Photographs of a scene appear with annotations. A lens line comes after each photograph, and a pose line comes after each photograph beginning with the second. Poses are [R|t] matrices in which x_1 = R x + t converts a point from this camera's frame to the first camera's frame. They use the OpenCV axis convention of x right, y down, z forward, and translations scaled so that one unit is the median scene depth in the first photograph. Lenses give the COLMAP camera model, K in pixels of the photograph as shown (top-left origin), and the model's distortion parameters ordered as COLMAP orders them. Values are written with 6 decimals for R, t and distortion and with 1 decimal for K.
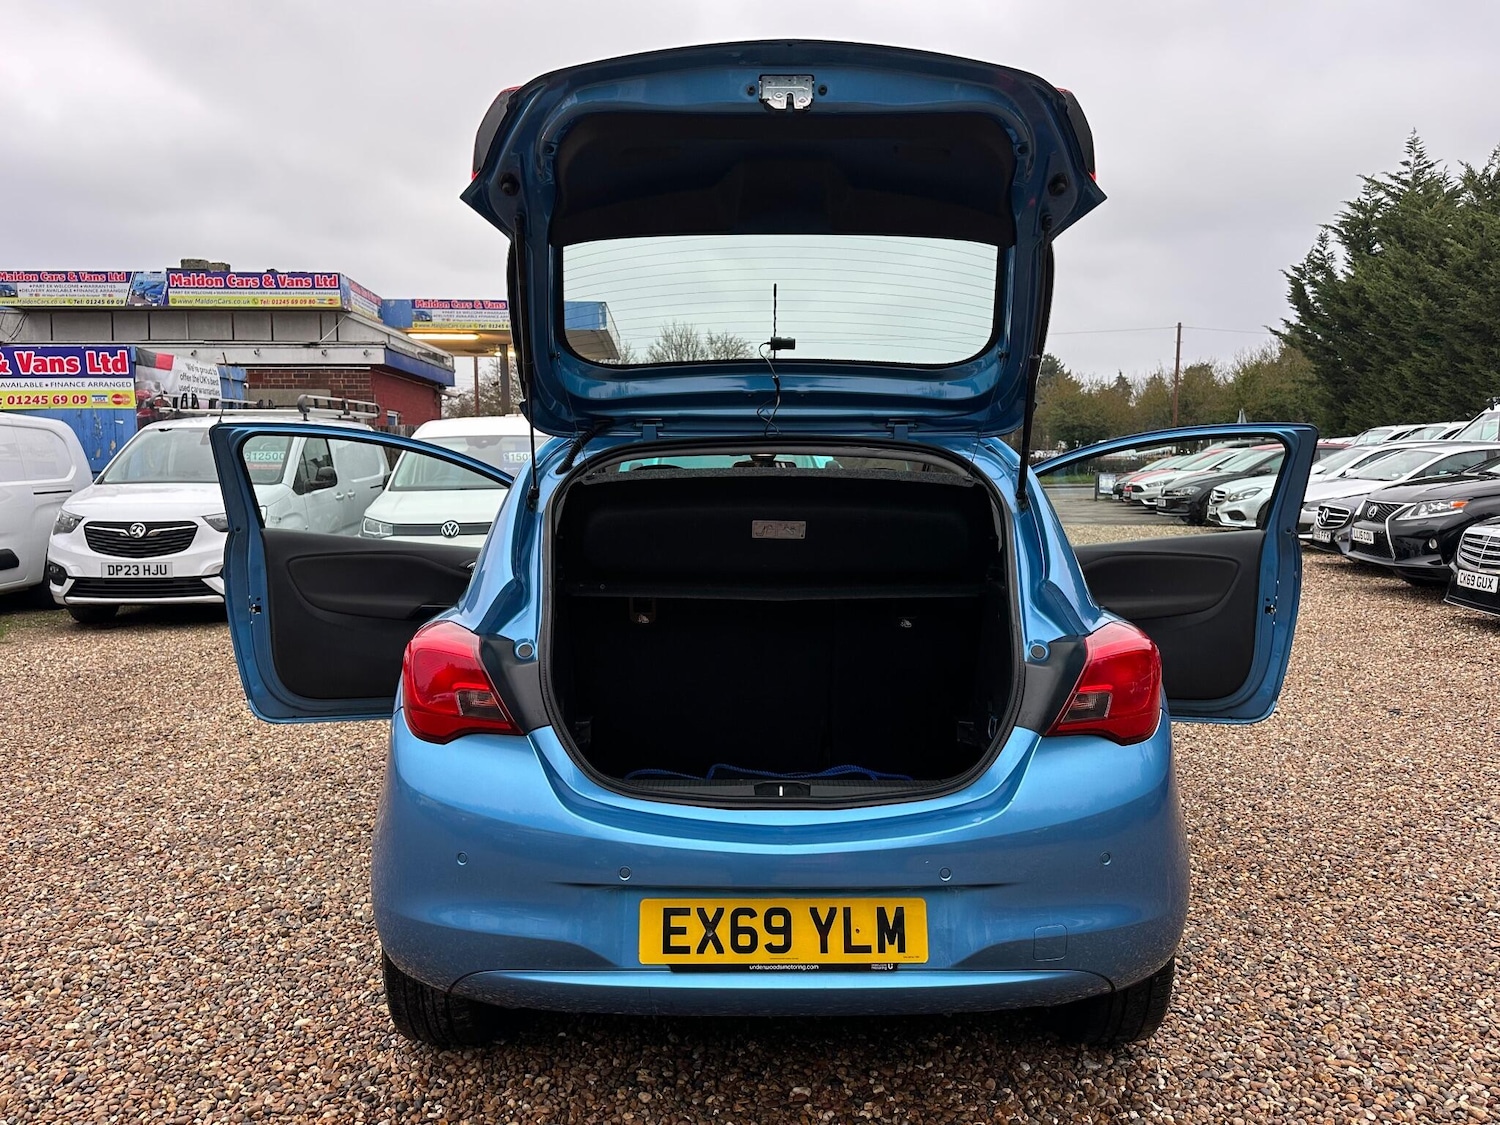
lens RADIAL K [[1145.5, 0, 745.1], [0, 1145.5, 571.7], [0, 0, 1]] dist [0.036096, -0.054937]
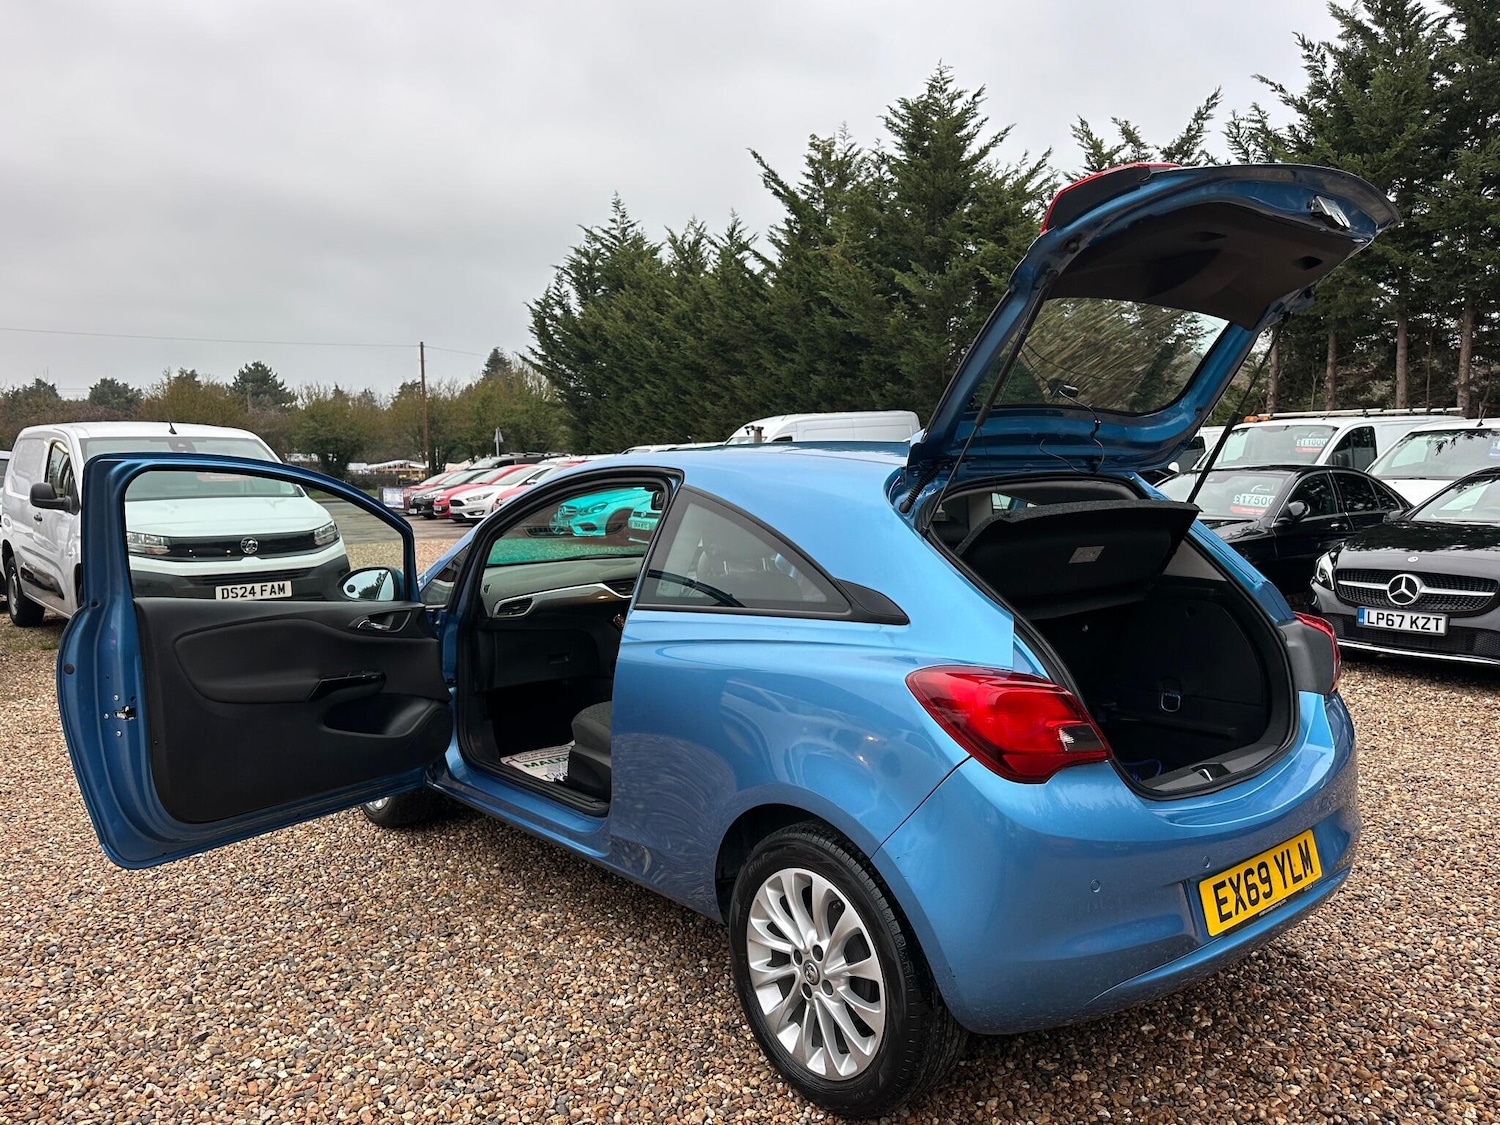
lens RADIAL K [[1145.5, 0, 745.1], [0, 1145.5, 571.7], [0, 0, 1]] dist [0.036096, -0.054937]
pose [[0.752633, -0.062411, 0.655476, -0.809032], [0.068915, 0.997497, 0.015846, -0.053657], [-0.654824, 0.033246, 0.755050, 0.283518]]
